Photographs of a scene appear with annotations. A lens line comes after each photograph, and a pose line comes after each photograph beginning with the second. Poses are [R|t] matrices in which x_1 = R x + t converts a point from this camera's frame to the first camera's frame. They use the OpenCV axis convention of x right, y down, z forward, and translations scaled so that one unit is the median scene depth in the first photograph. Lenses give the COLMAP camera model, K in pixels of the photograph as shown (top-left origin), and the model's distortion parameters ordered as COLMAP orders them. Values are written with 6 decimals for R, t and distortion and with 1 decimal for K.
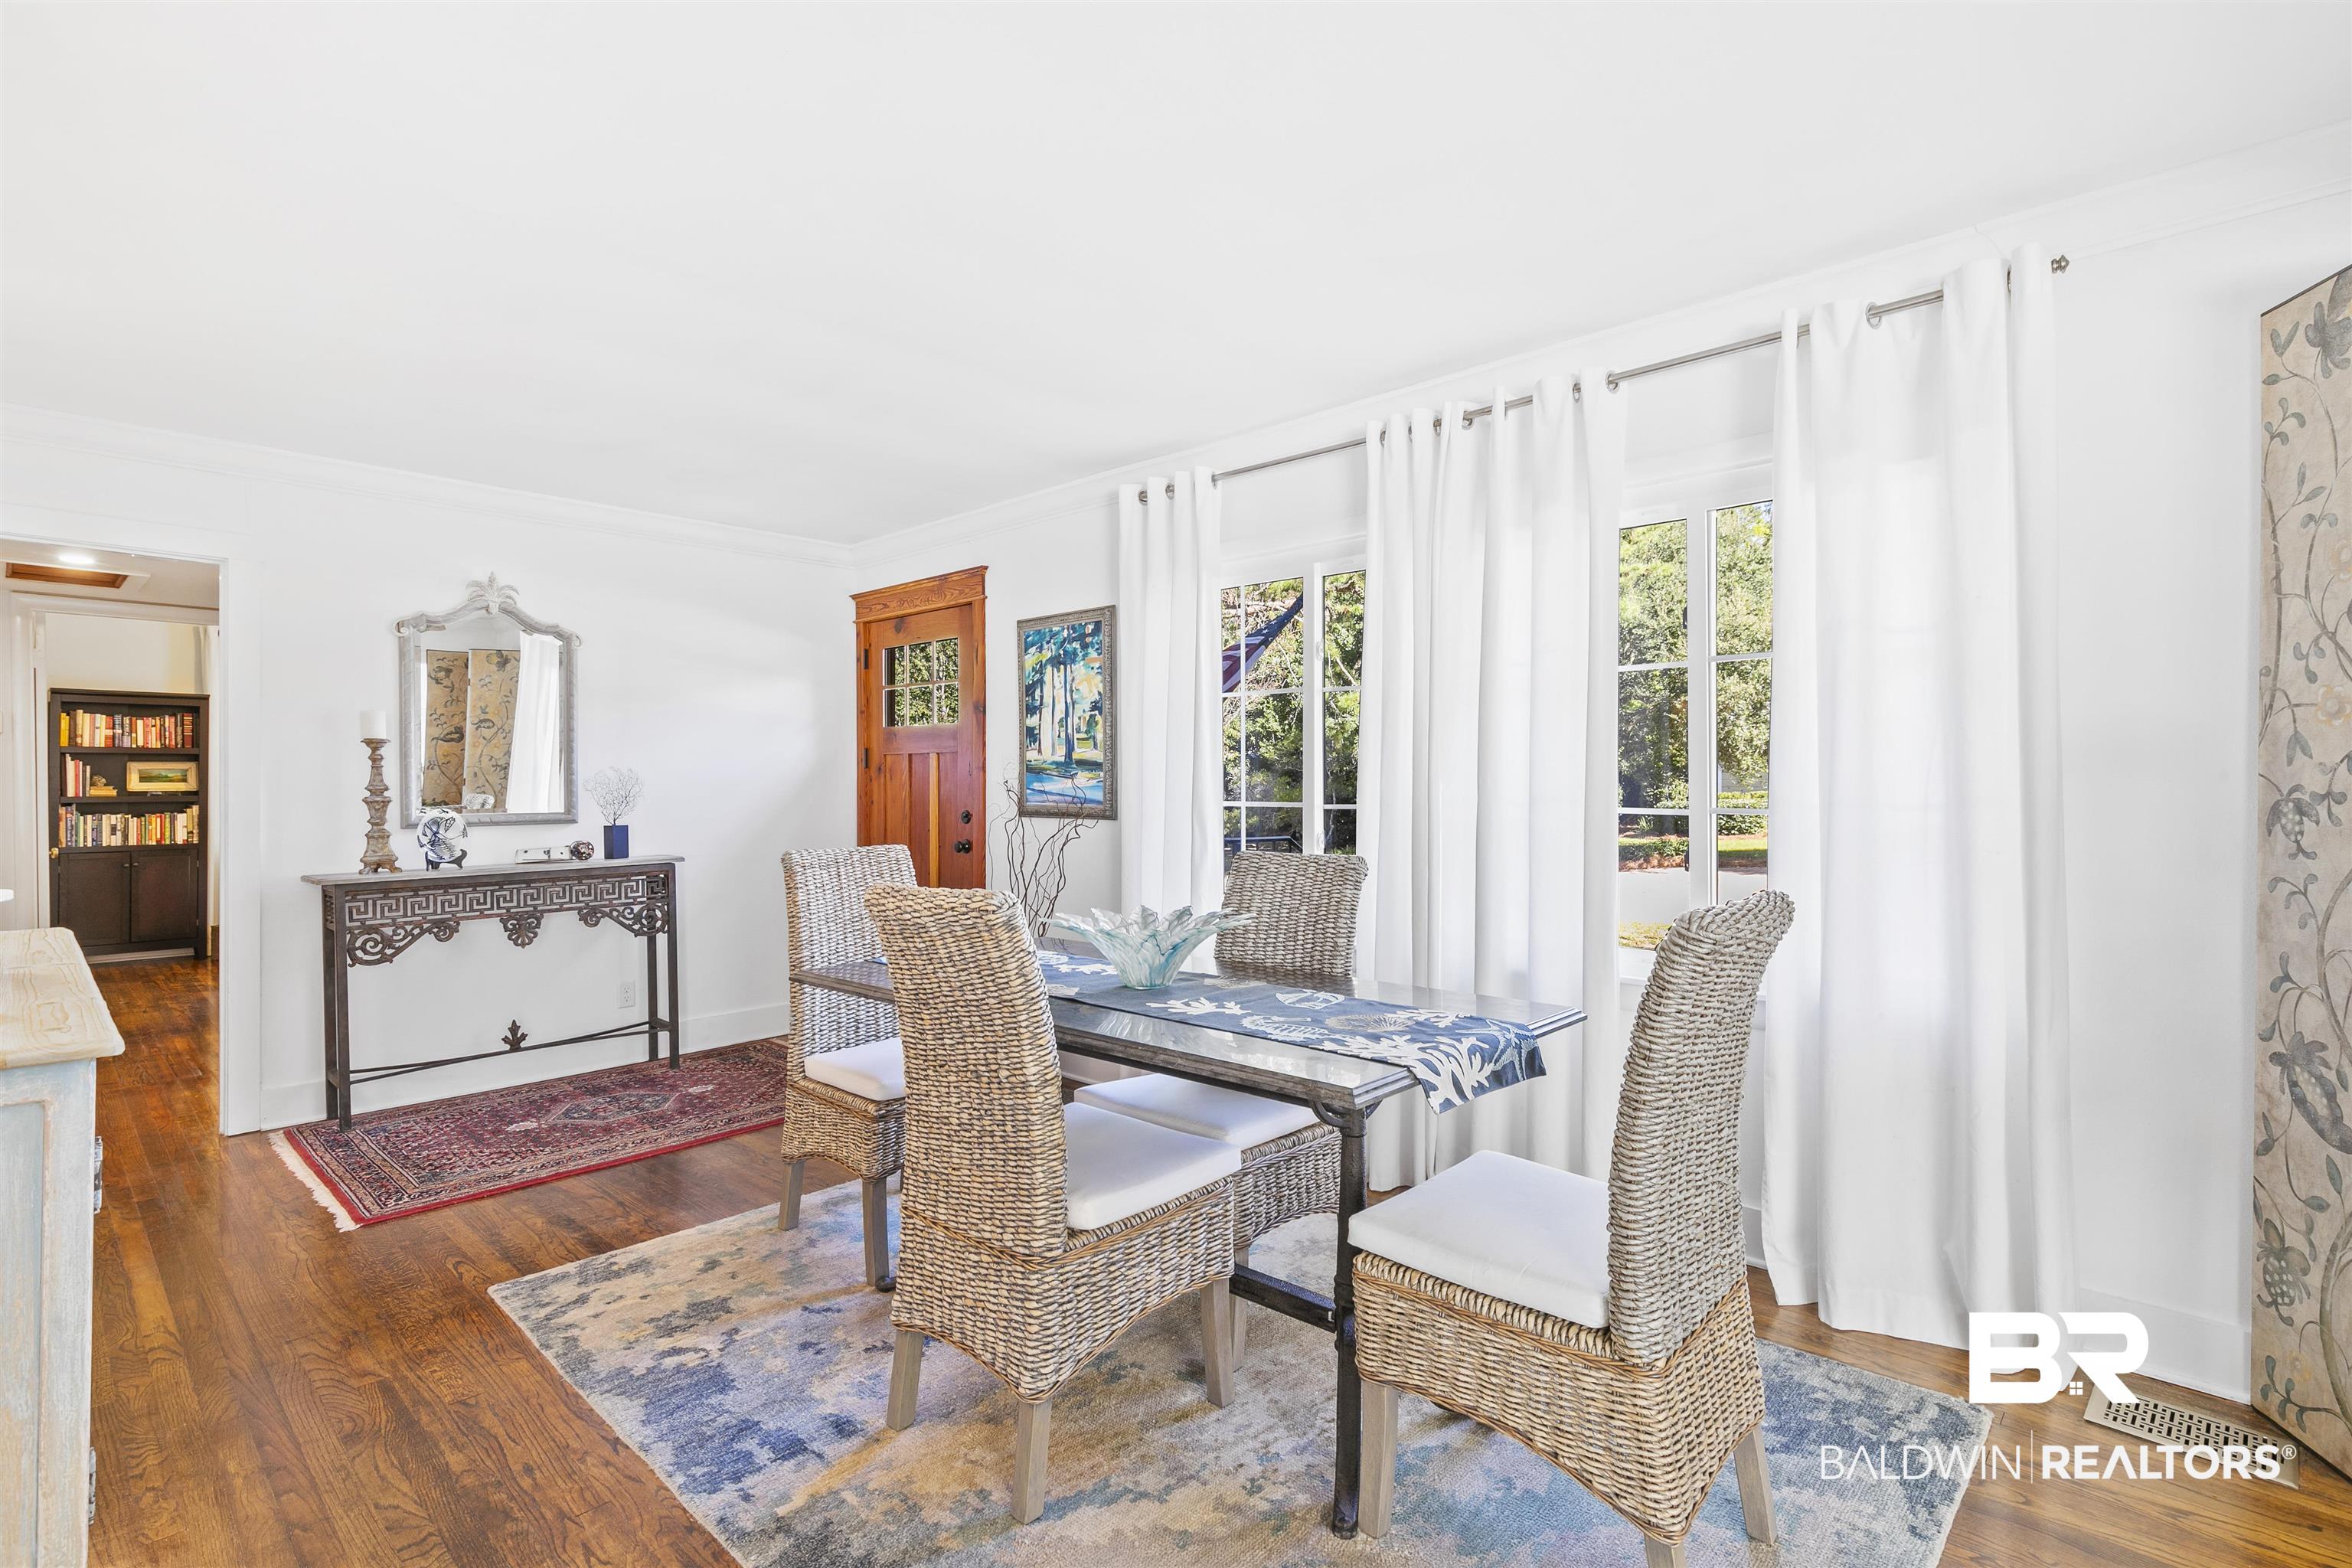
lens RADIAL K [[1115.6, 0, 1186.9], [0, 1115.6, 787.8], [0, 0, 1]] dist [-0.001835, -0.000980]
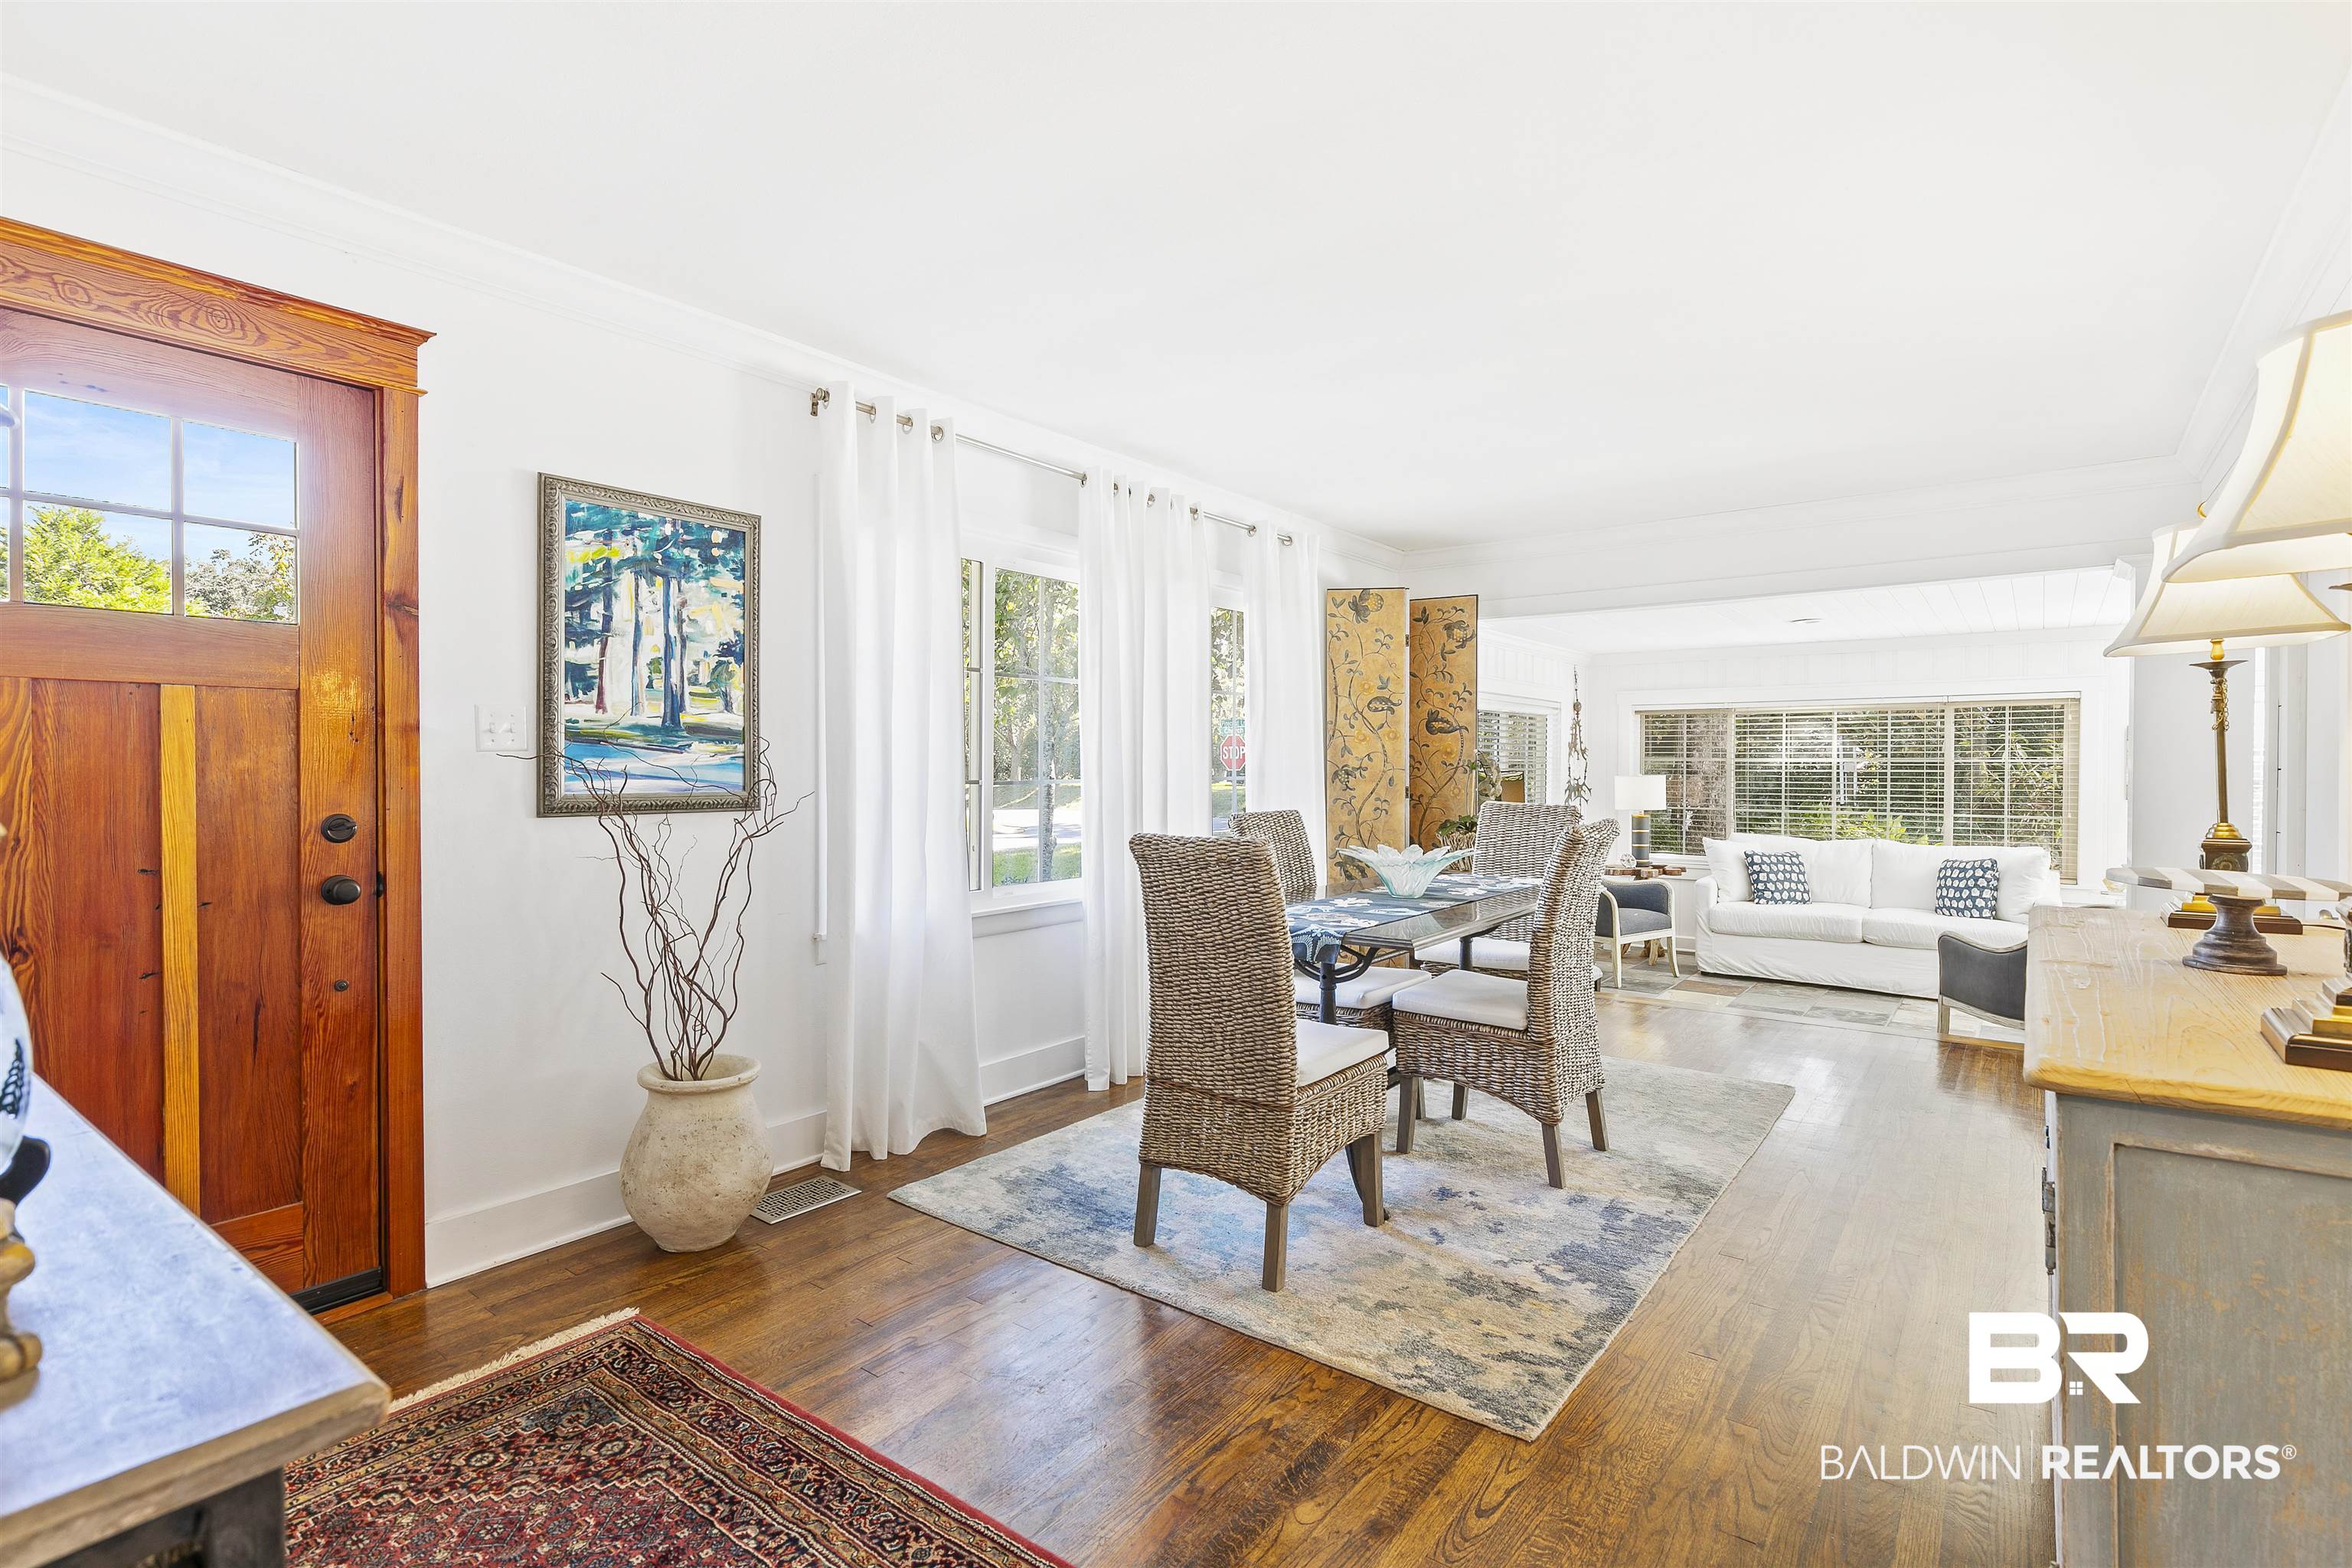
lens RADIAL K [[1115.6, 0, 1176.6], [0, 1115.6, 778.8], [0, 0, 1]] dist [-0.001835, -0.000980]
pose [[-0.098938, -0.009801, 0.995045, -0.875149], [0.003758, 0.999941, 0.010223, 0.001858], [-0.995087, 0.004751, -0.098895, 0.854712]]
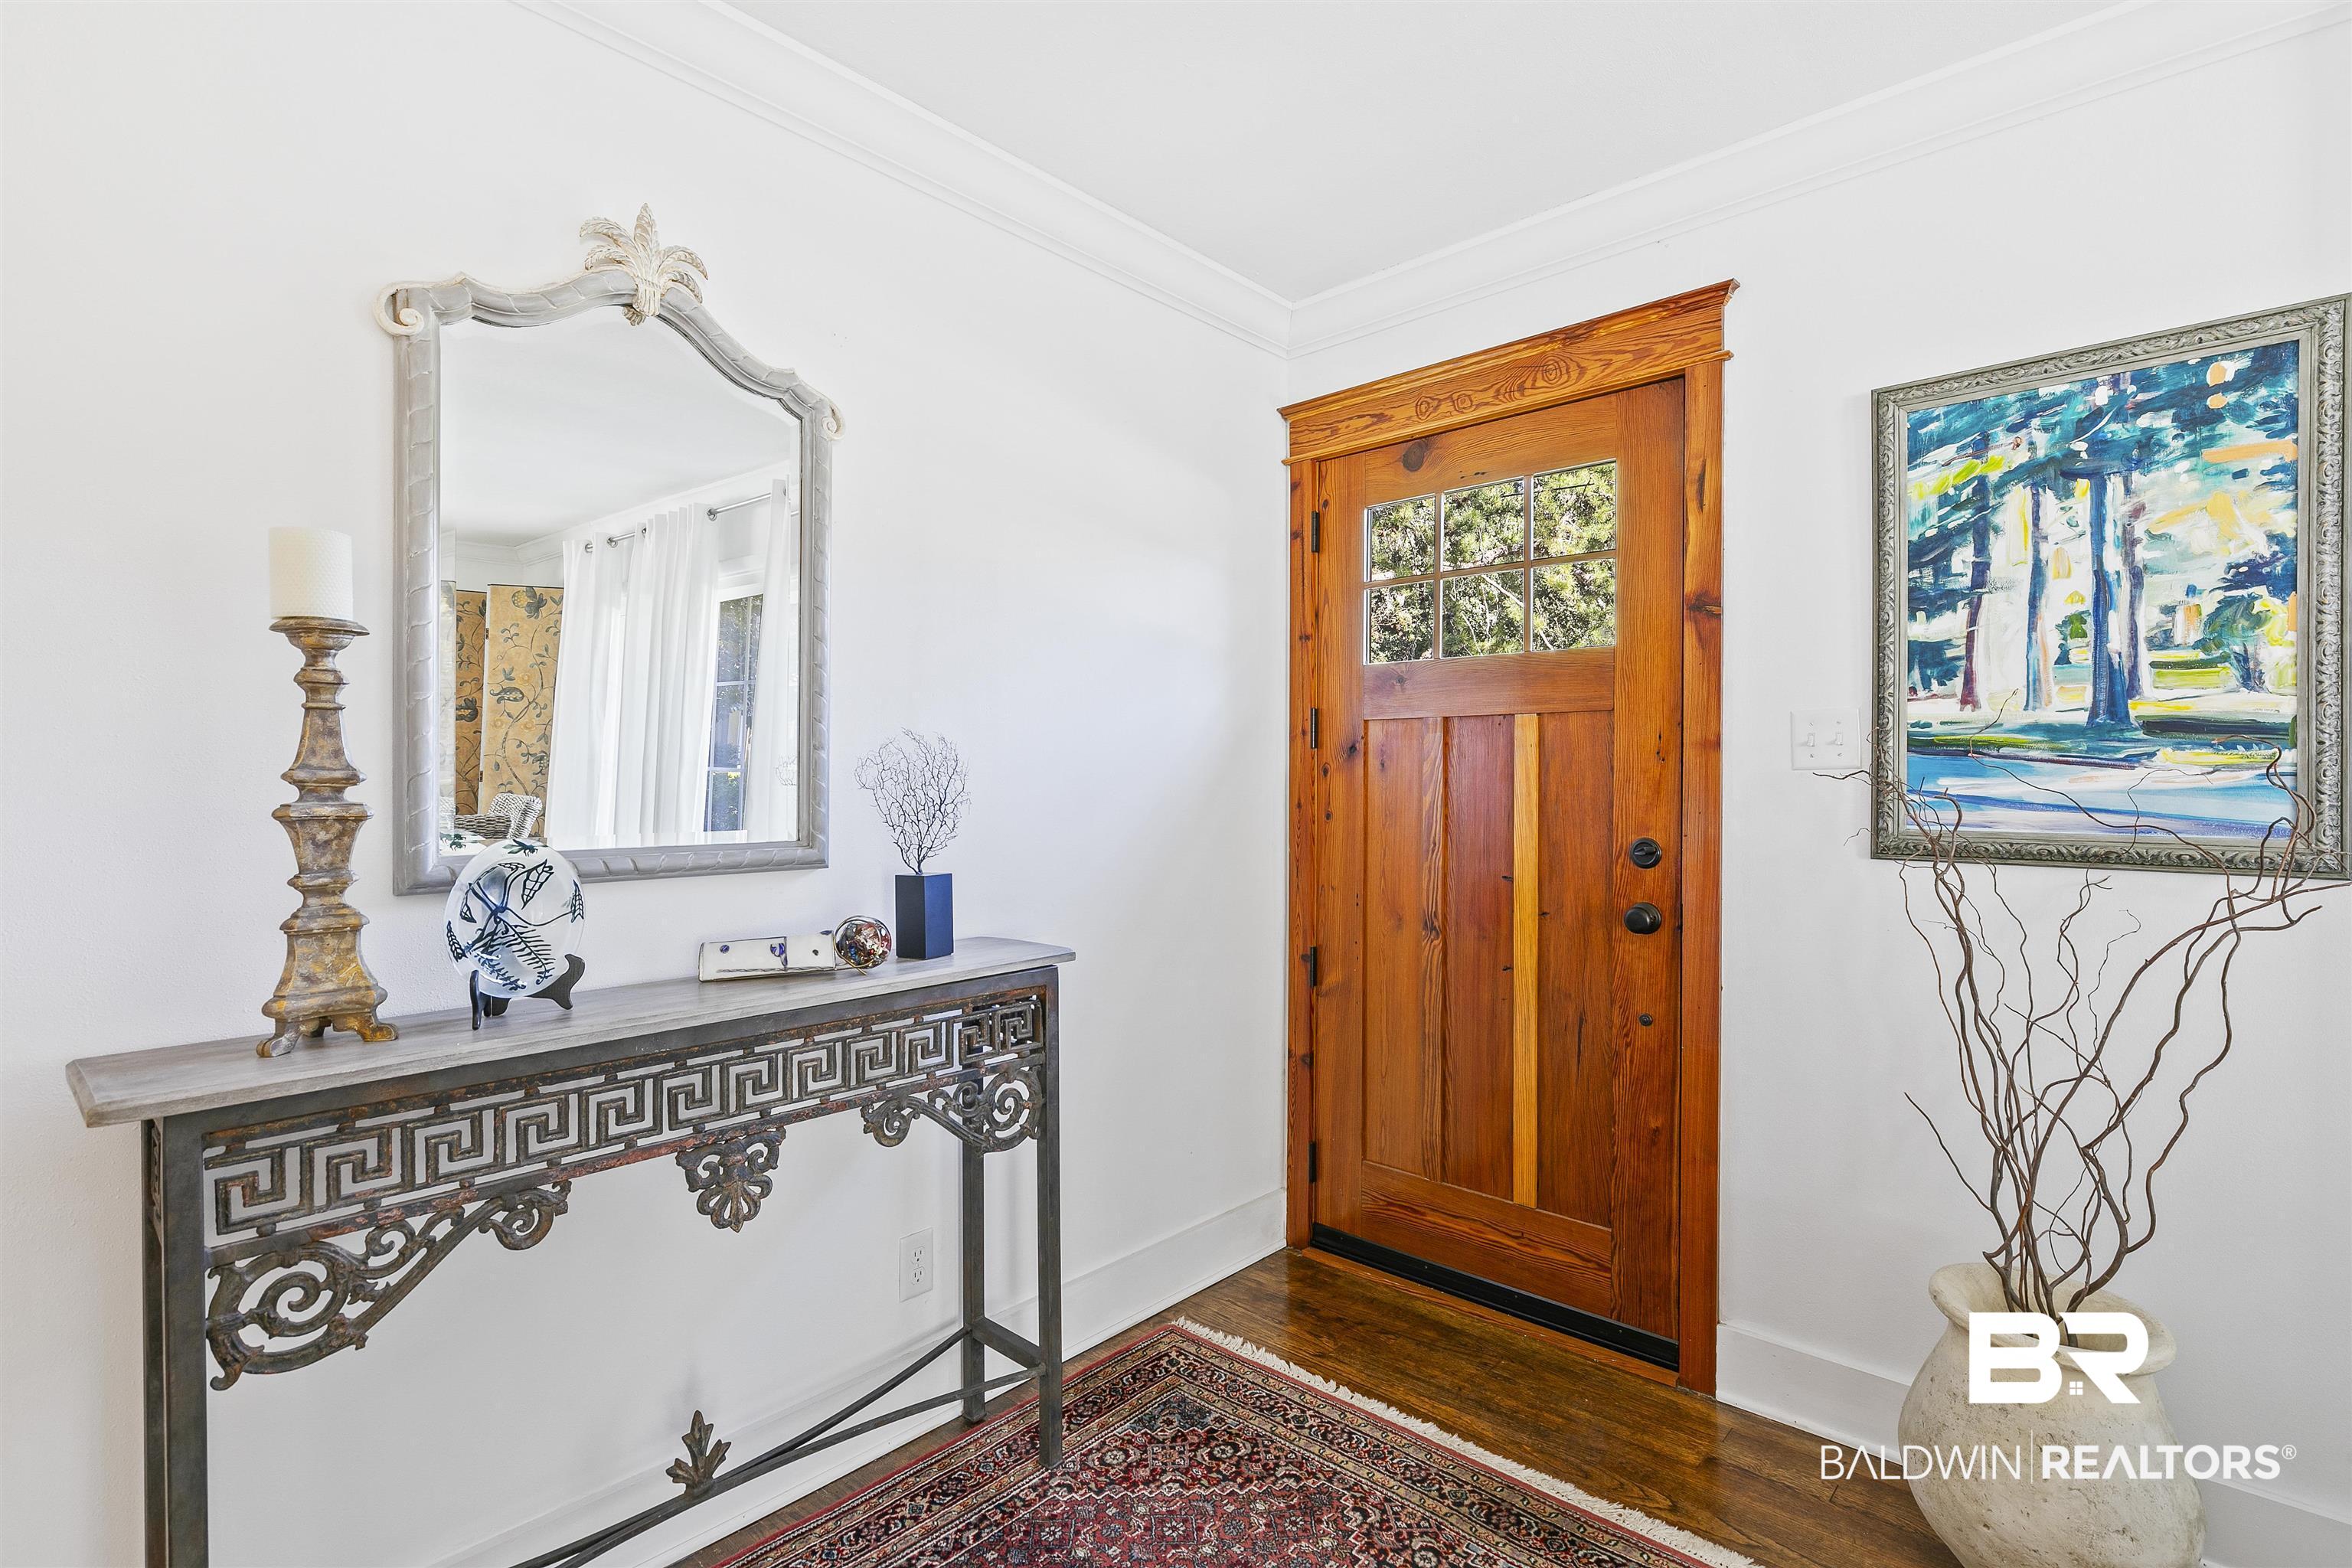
lens RADIAL K [[1115.6, 0, 1175.9], [0, 1115.6, 783.3], [0, 0, 1]] dist [-0.001835, -0.000980]
pose [[0.999972, 0.007438, 0.000898, -0.481005], [-0.007433, 0.999956, -0.005709, 0.002267], [-0.000940, 0.005702, 0.999983, 0.678182]]
